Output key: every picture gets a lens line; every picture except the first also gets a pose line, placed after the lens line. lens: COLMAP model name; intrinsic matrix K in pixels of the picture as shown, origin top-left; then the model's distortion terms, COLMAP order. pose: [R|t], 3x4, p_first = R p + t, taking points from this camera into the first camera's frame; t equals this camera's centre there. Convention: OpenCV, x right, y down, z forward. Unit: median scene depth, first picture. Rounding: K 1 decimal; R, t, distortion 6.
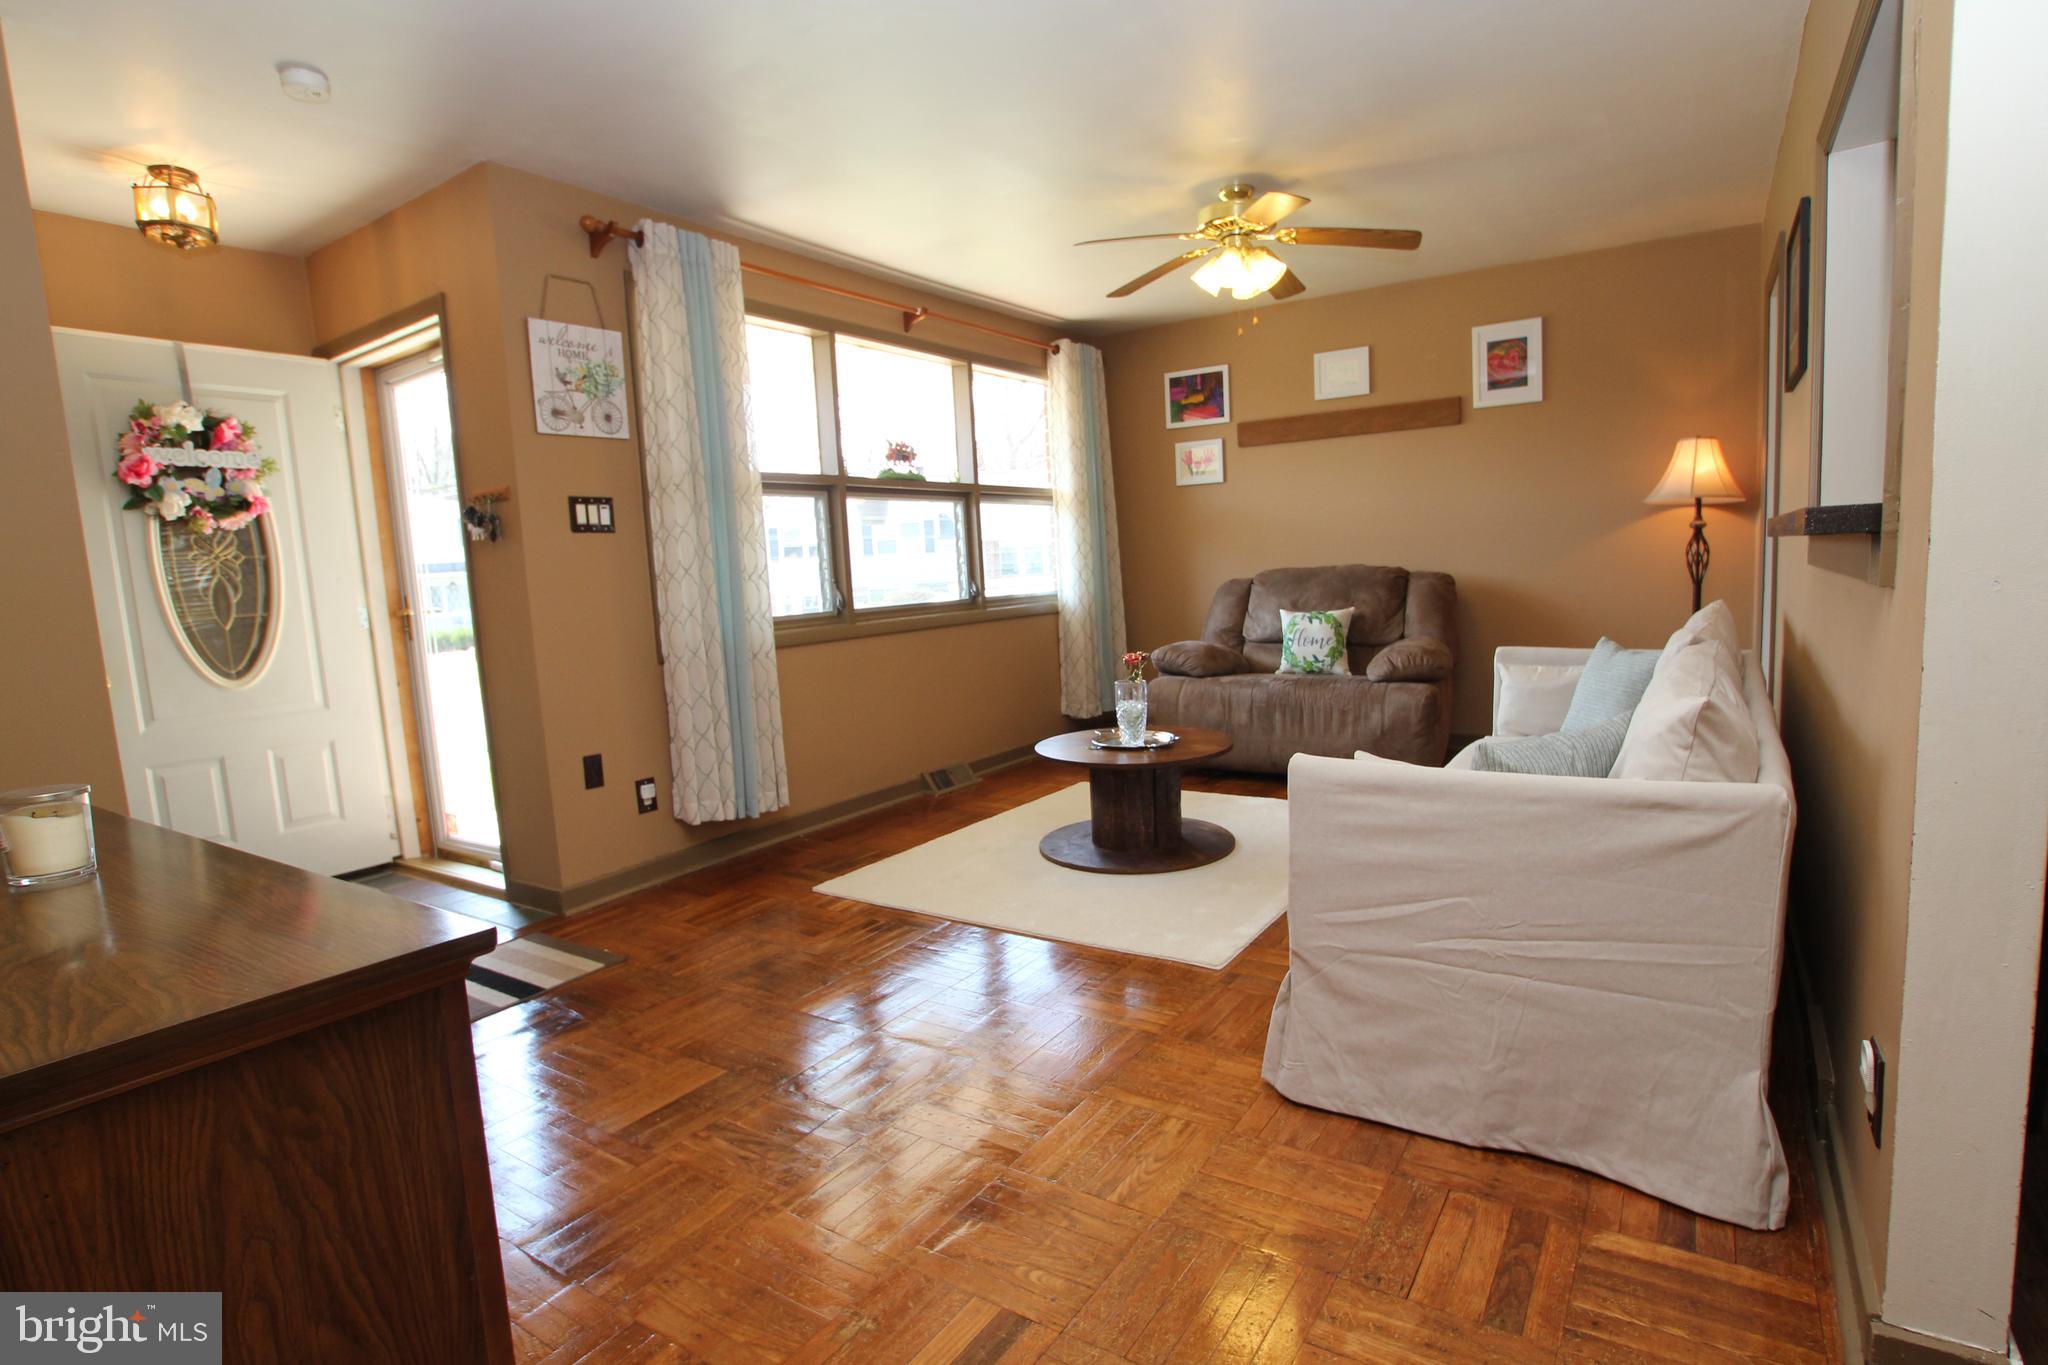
lens RADIAL K [[1046.8, 0, 1025.7], [0, 1046.8, 677.3], [0, 0, 1]] dist [-0.015799, 0.003272]
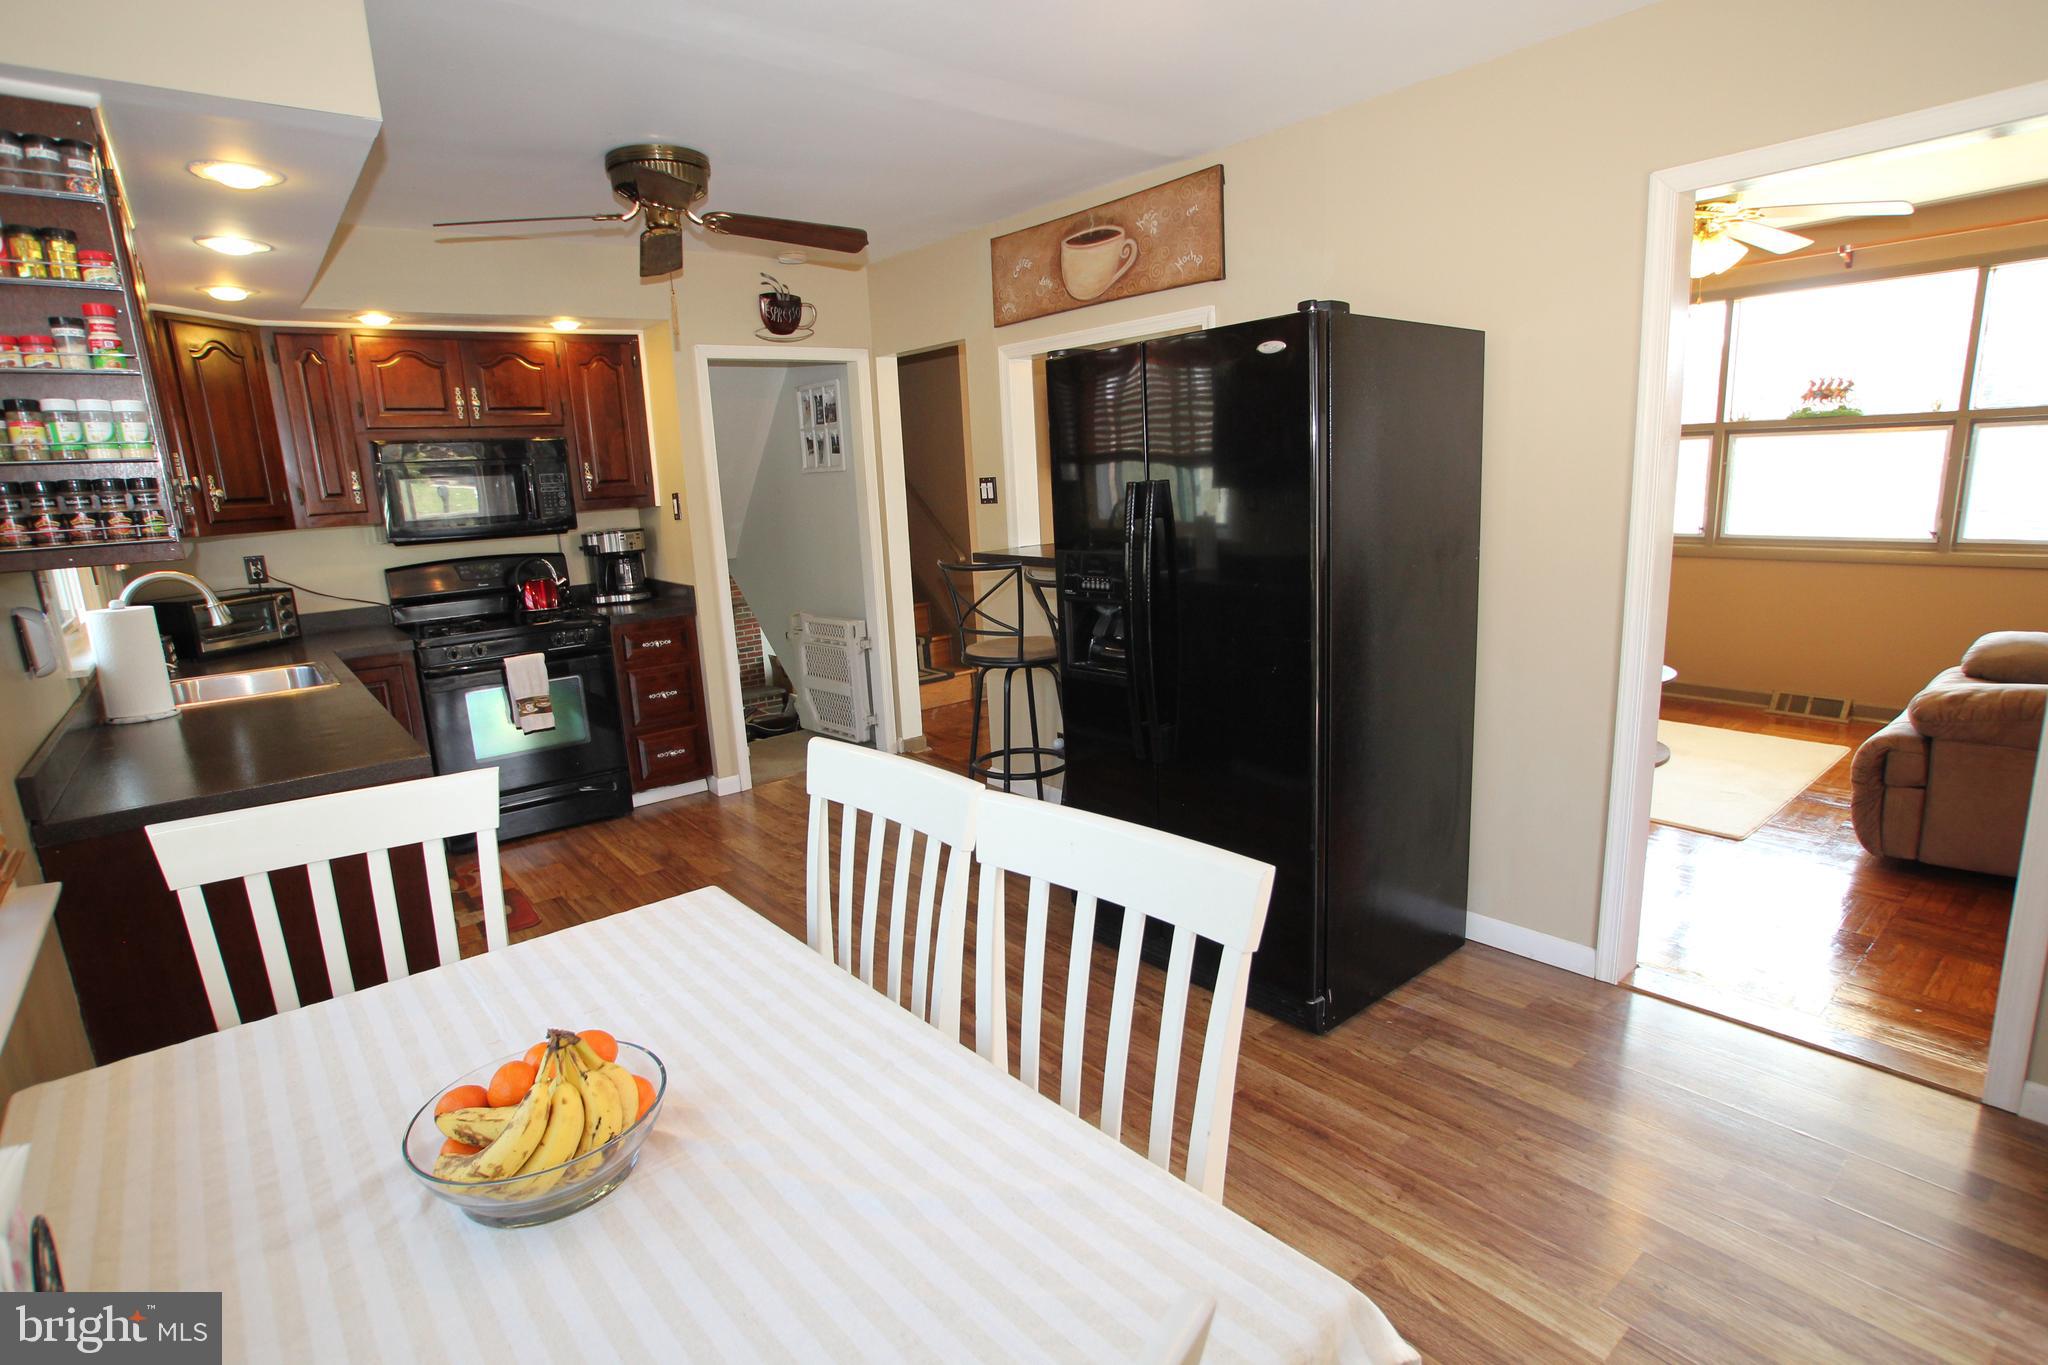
lens RADIAL K [[1046.8, 0, 1009.3], [0, 1046.8, 683.3], [0, 0, 1]] dist [-0.015799, 0.003272]
pose [[-0.284235, 0.246462, -0.926535, 1.330312], [-0.057244, 0.960308, 0.273006, -0.198938], [0.957044, 0.130636, -0.258844, 0.616626]]
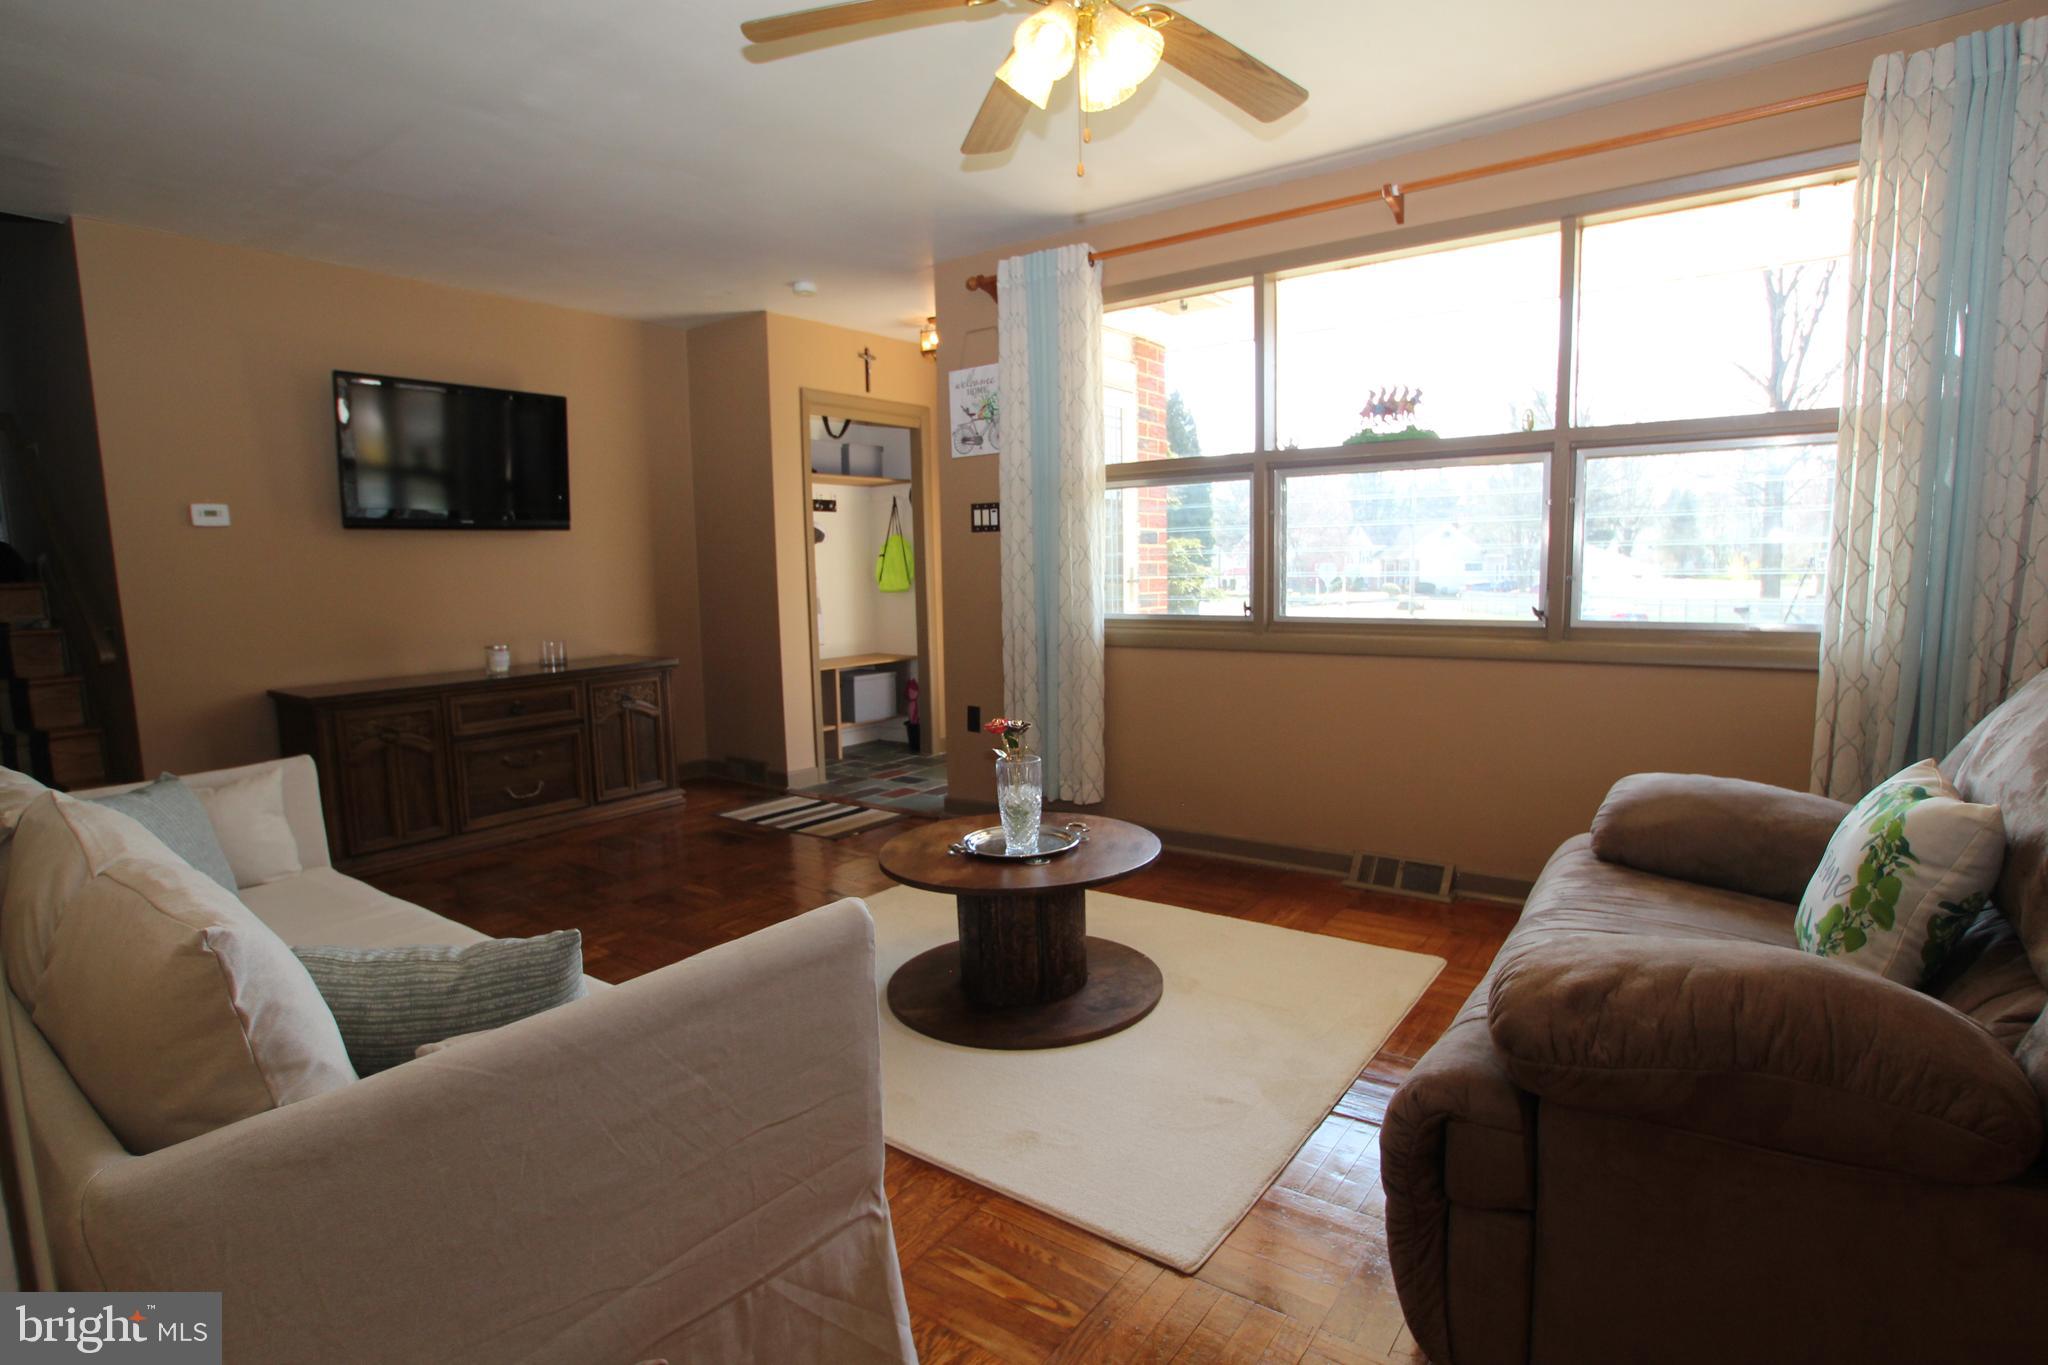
lens RADIAL K [[1046.8, 0, 1038.7], [0, 1046.8, 677.3], [0, 0, 1]] dist [-0.015799, 0.003272]
pose [[-0.035336, 0.149533, -0.988125, 0.711351], [-0.093753, 0.983886, 0.152244, -0.138344], [0.994968, 0.098019, -0.020747, 0.933306]]
